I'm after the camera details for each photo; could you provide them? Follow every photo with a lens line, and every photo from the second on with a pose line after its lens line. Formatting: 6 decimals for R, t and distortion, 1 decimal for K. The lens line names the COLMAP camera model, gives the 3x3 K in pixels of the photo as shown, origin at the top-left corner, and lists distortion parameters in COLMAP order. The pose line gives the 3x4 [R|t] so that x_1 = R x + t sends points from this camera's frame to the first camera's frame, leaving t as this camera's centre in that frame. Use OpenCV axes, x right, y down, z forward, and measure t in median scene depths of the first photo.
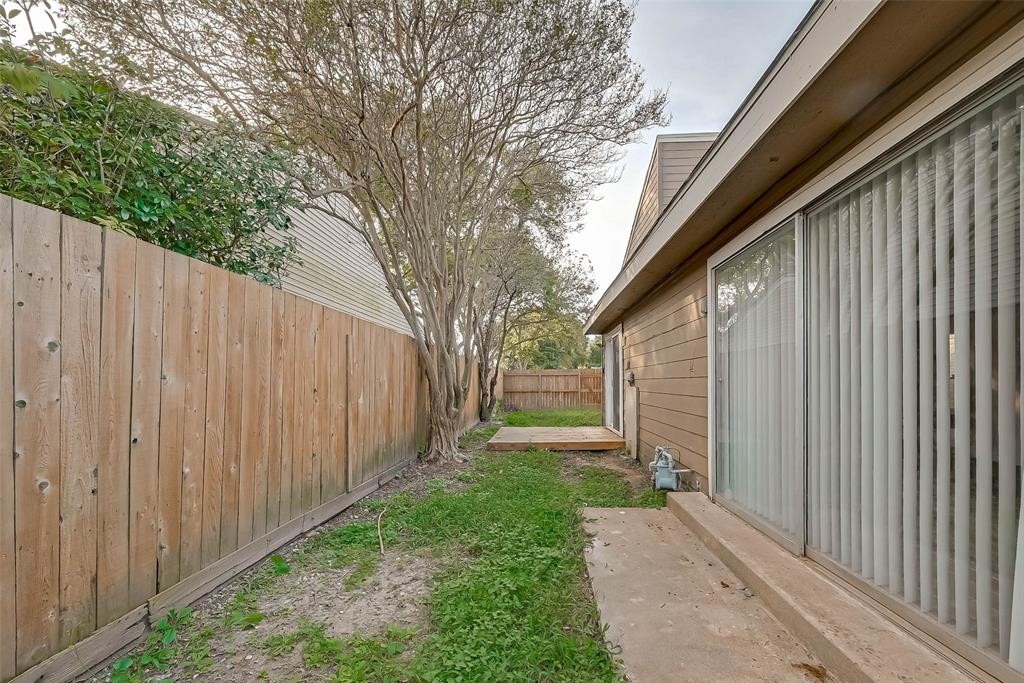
lens RADIAL K [[433.3, 0, 534.4], [0, 433.3, 385.3], [0, 0, 1]] dist [-0.000986, -0.000111]
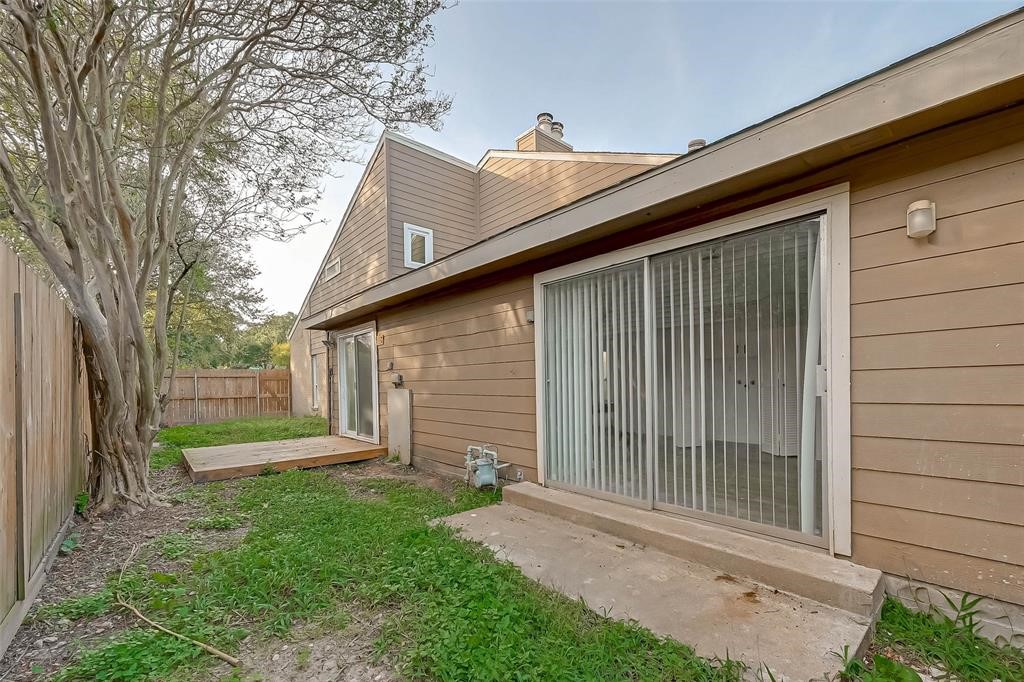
lens RADIAL K [[416.0, 0, 572.3], [0, 416.0, 386.7], [0, 0, 1]] dist [0.001112, 0.000159]
pose [[0.689959, -0.009533, 0.723786, -0.208914], [0.011741, 0.999929, 0.001978, 0.000693], [-0.723754, 0.007133, 0.690022, 0.114245]]
